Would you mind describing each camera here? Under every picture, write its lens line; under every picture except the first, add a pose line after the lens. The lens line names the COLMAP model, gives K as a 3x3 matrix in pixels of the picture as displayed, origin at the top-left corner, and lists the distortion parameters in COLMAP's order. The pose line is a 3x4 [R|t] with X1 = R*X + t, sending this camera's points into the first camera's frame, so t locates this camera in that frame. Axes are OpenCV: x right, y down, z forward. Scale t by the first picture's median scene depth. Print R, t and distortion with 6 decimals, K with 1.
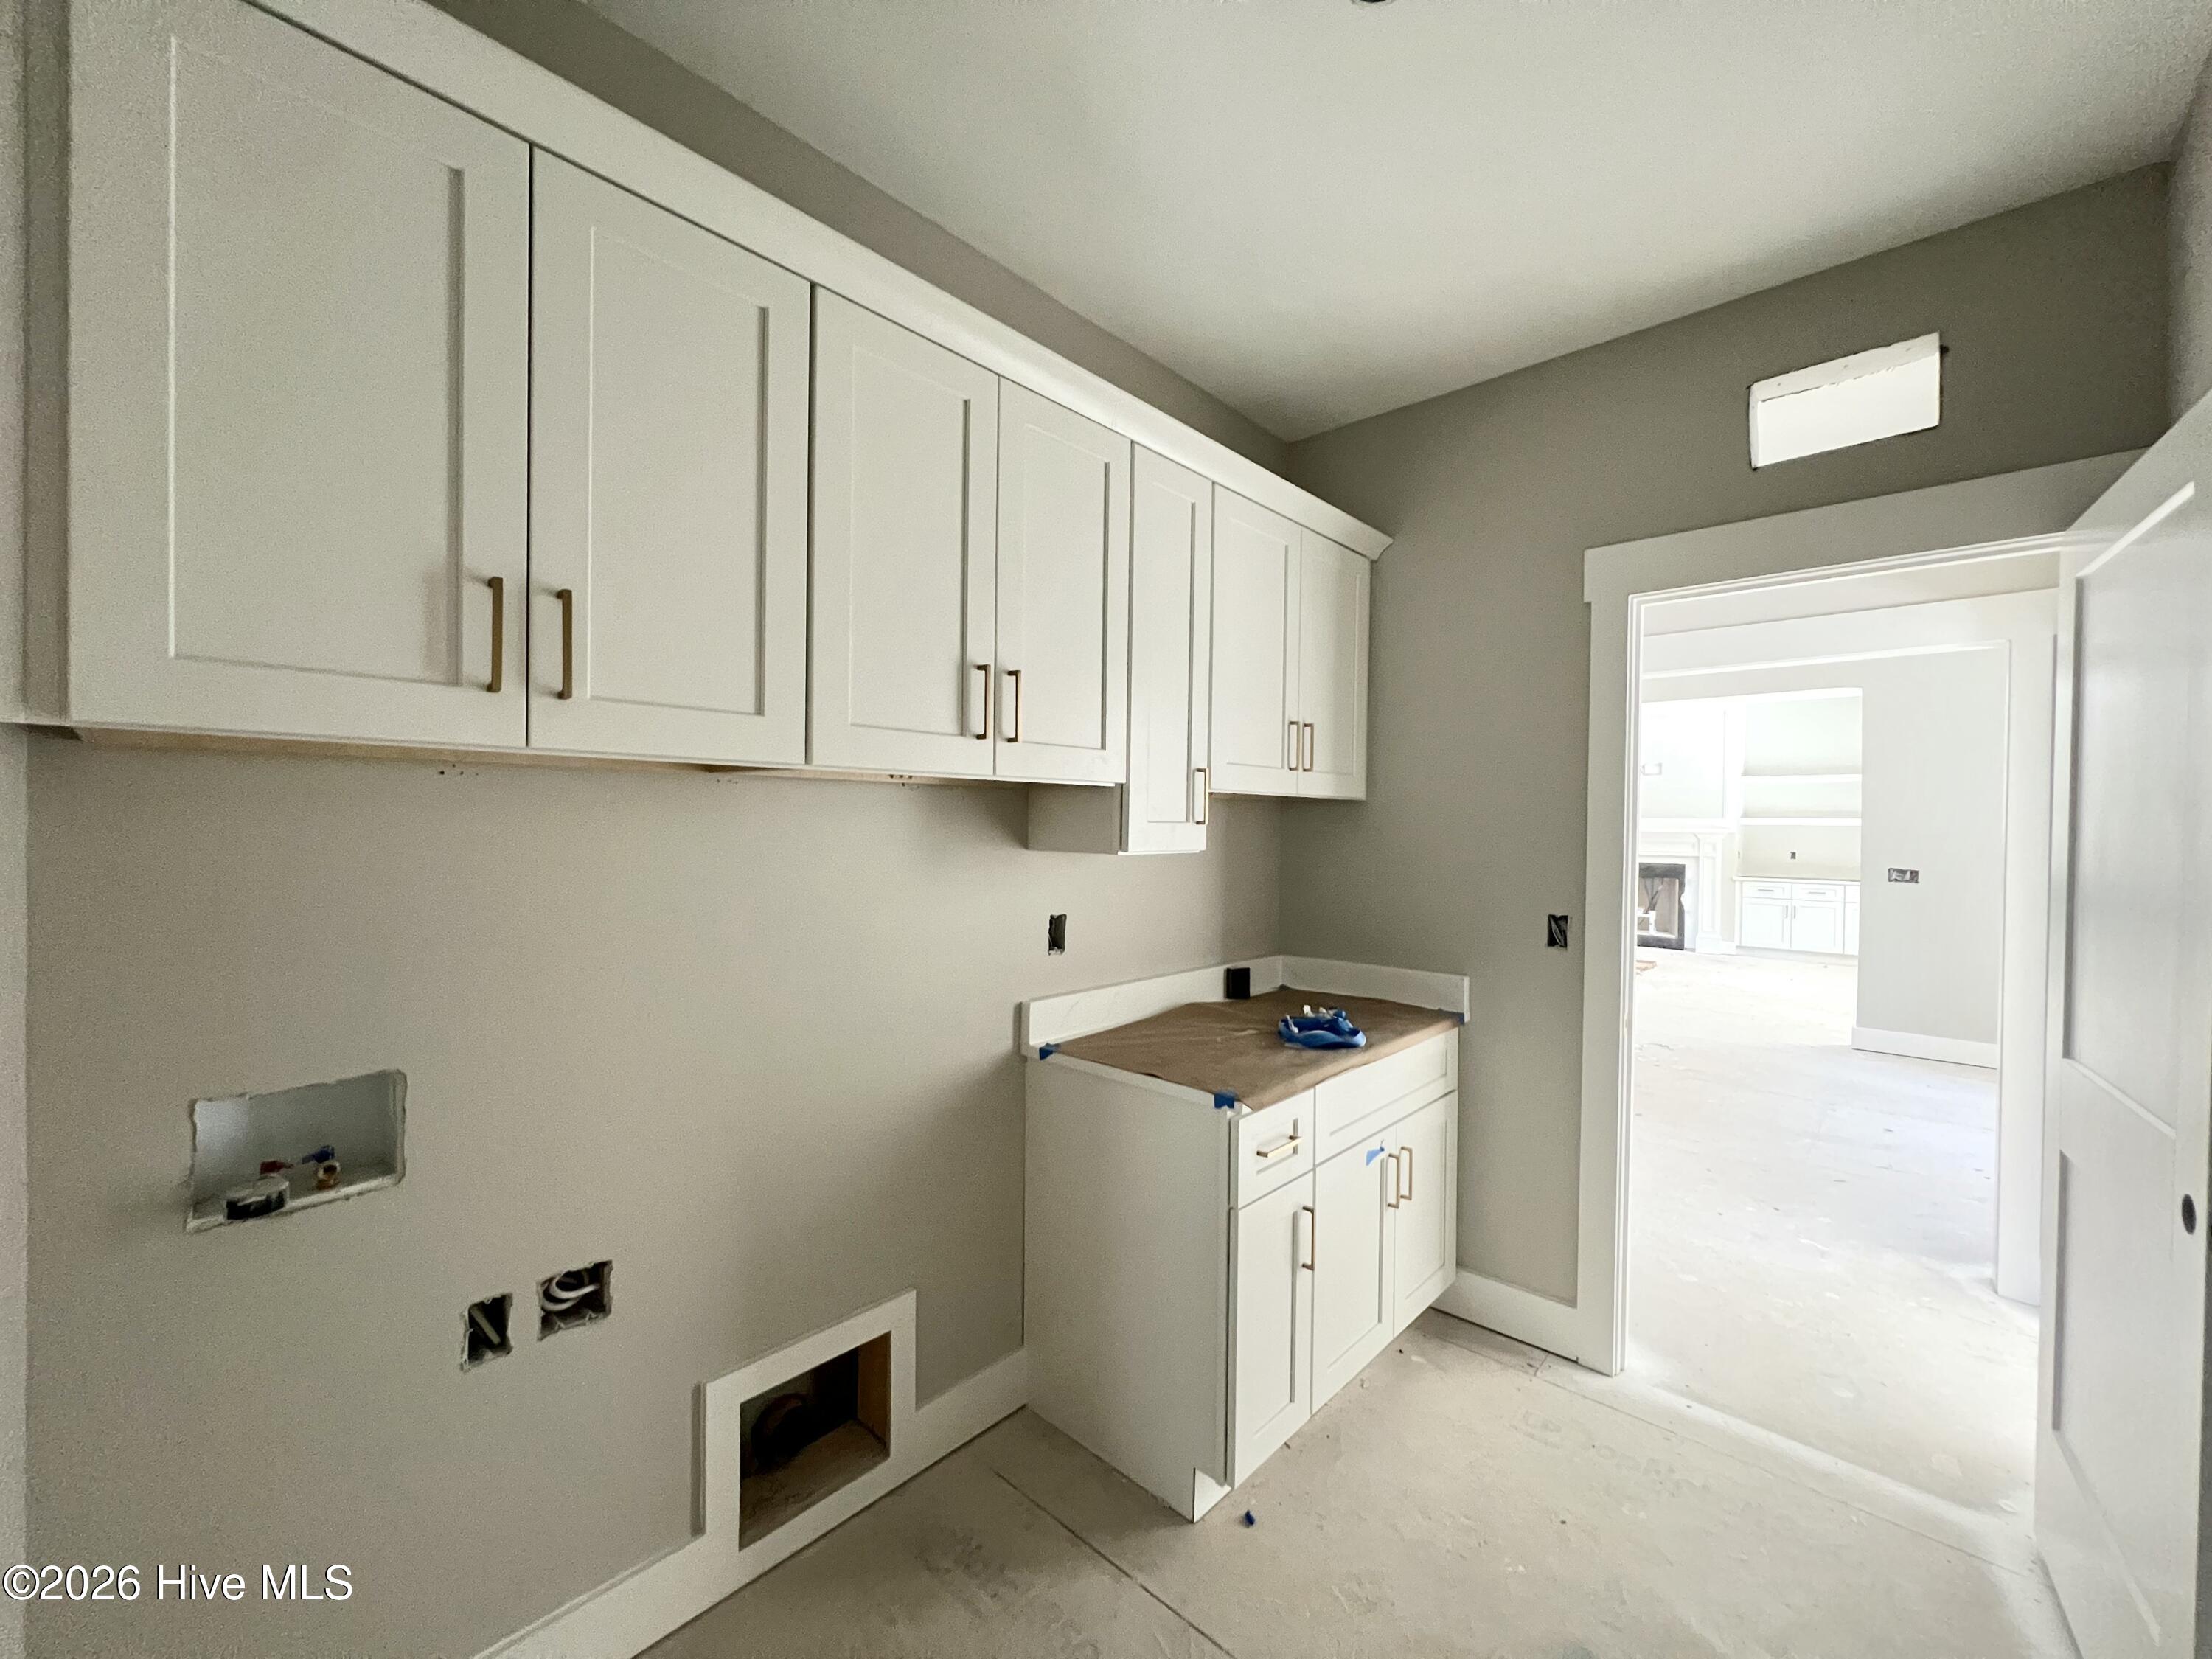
lens RADIAL K [[877.4, 0, 1106.0], [0, 877.4, 829.5], [0, 0, 1]] dist [-0.000585, 0.000002]
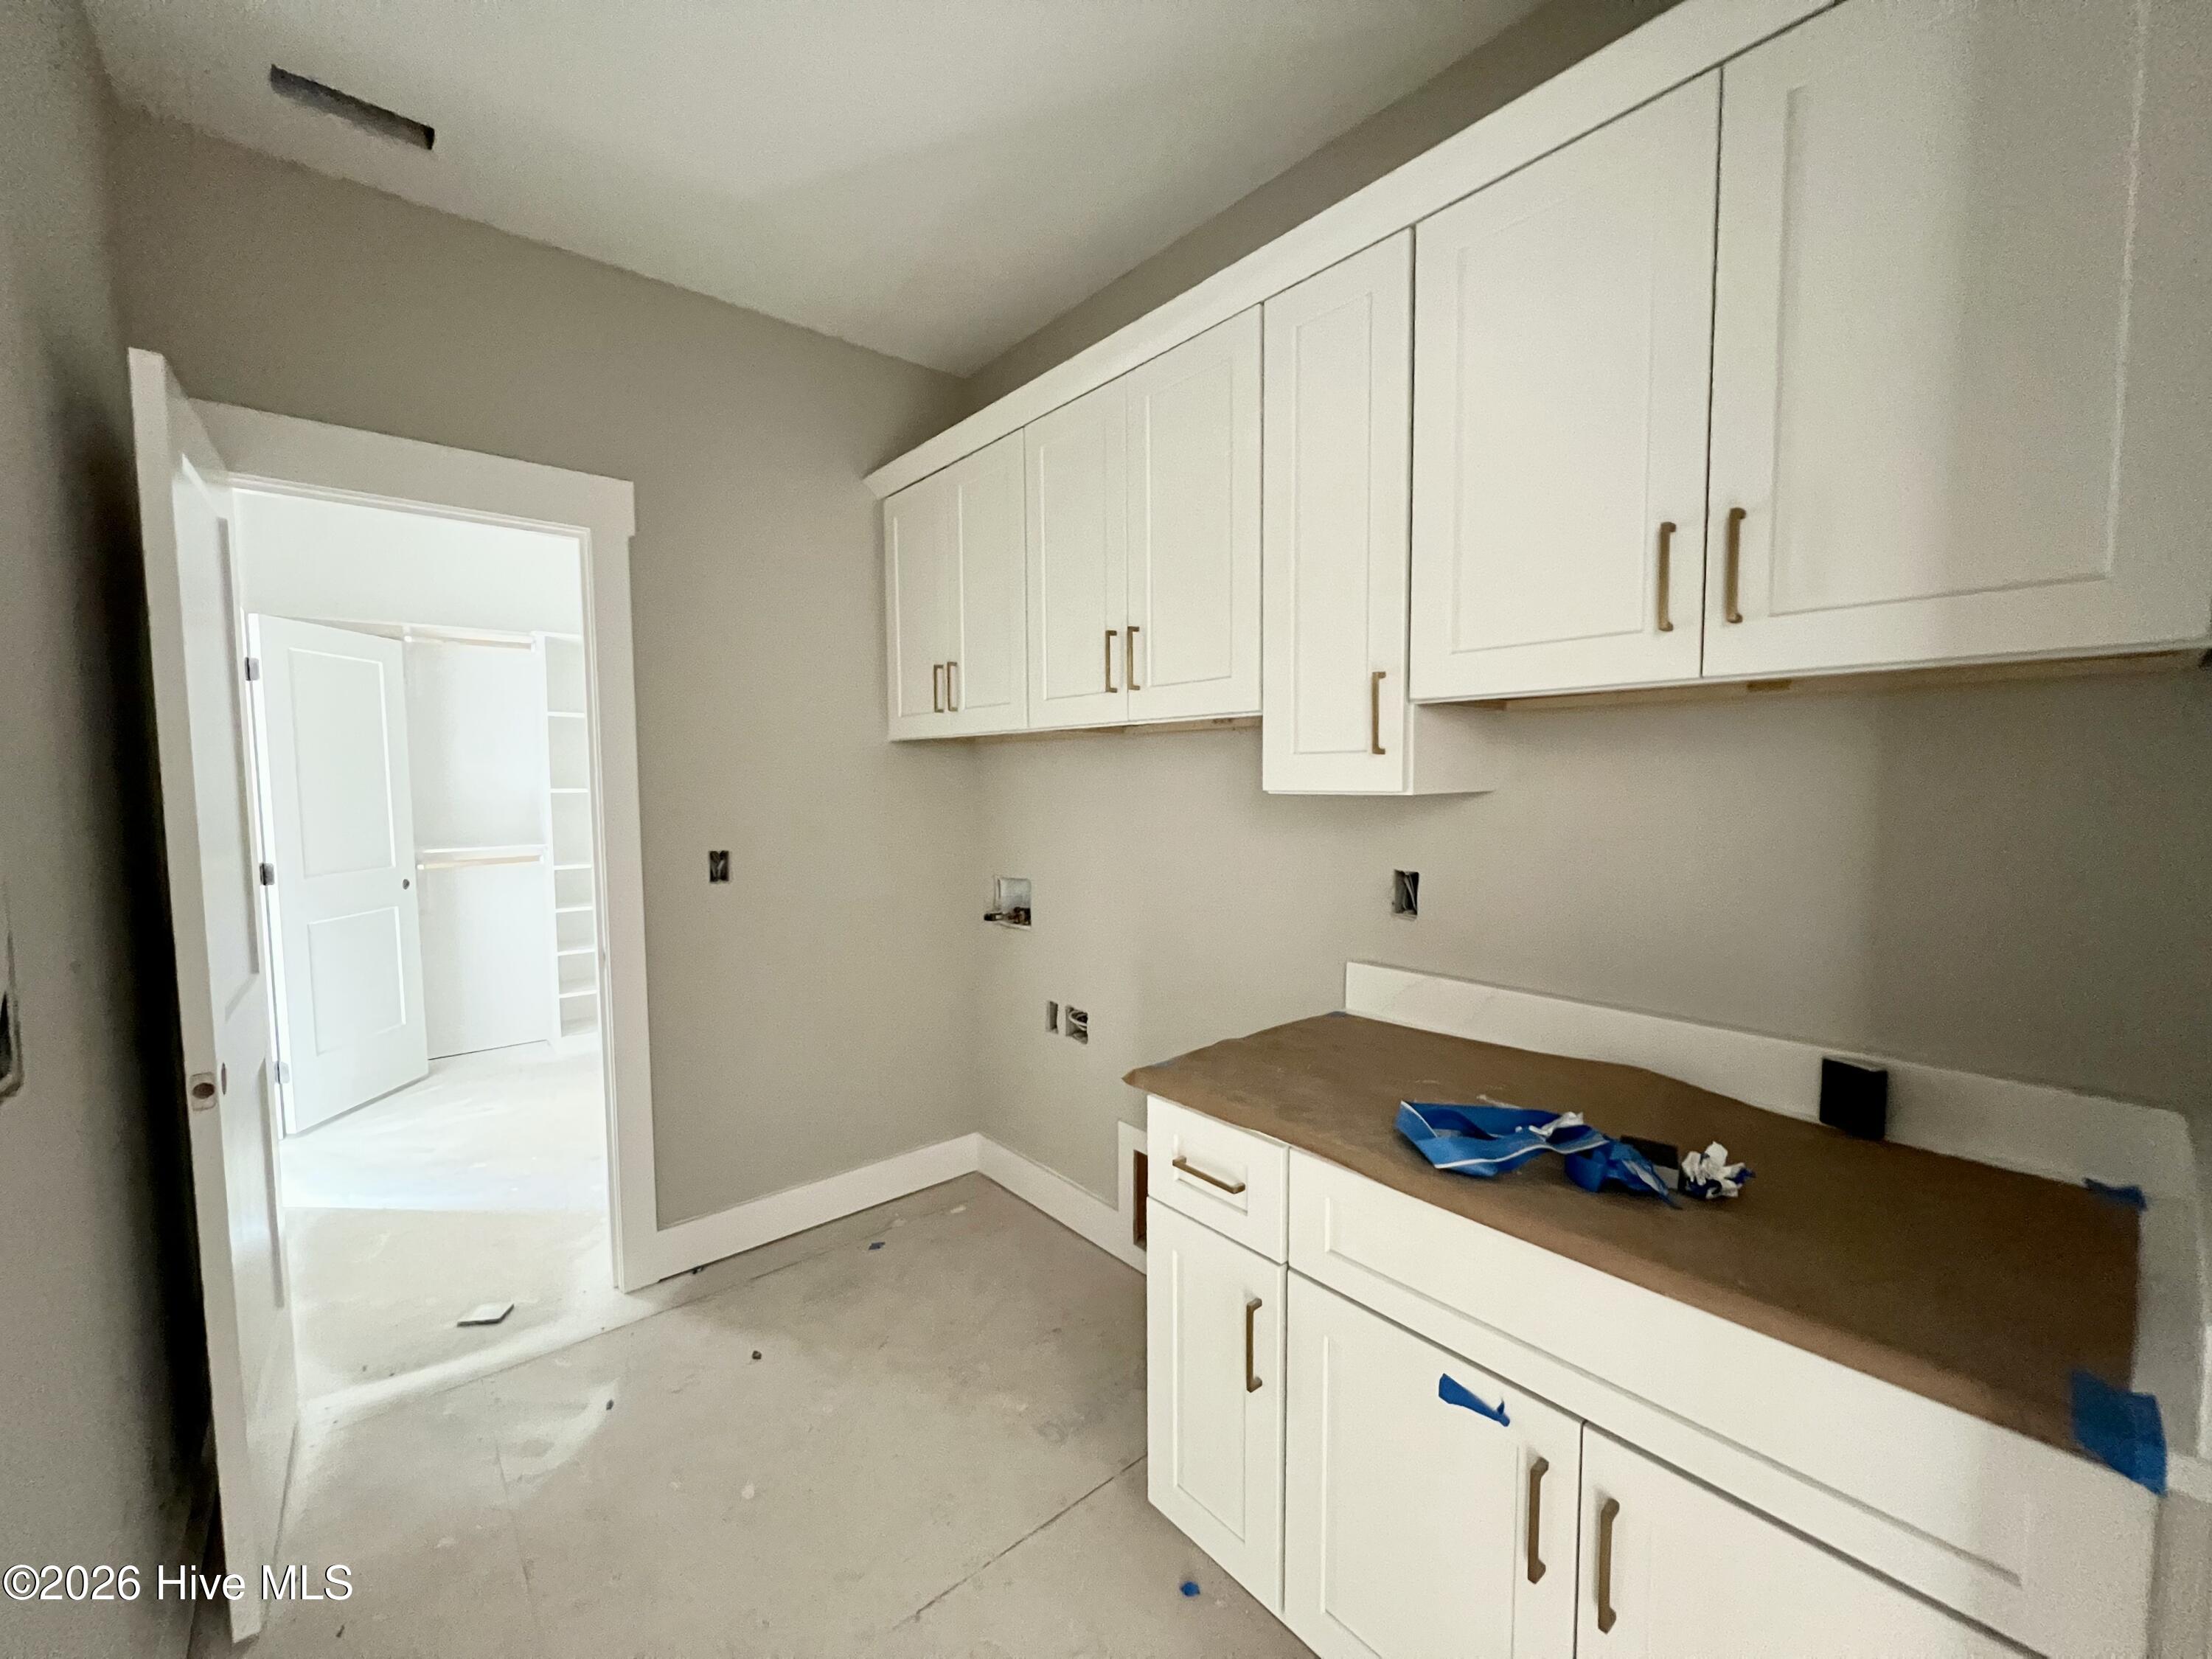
lens RADIAL K [[900.2, 0, 1106.0], [0, 900.2, 829.5], [0, 0, 1]] dist [0.020478, 0.000124]
pose [[-0.112129, 0.059917, -0.991886, 0.926654], [0.007590, 0.998203, 0.059440, 0.008945], [0.993665, -0.000863, -0.112382, 0.948678]]
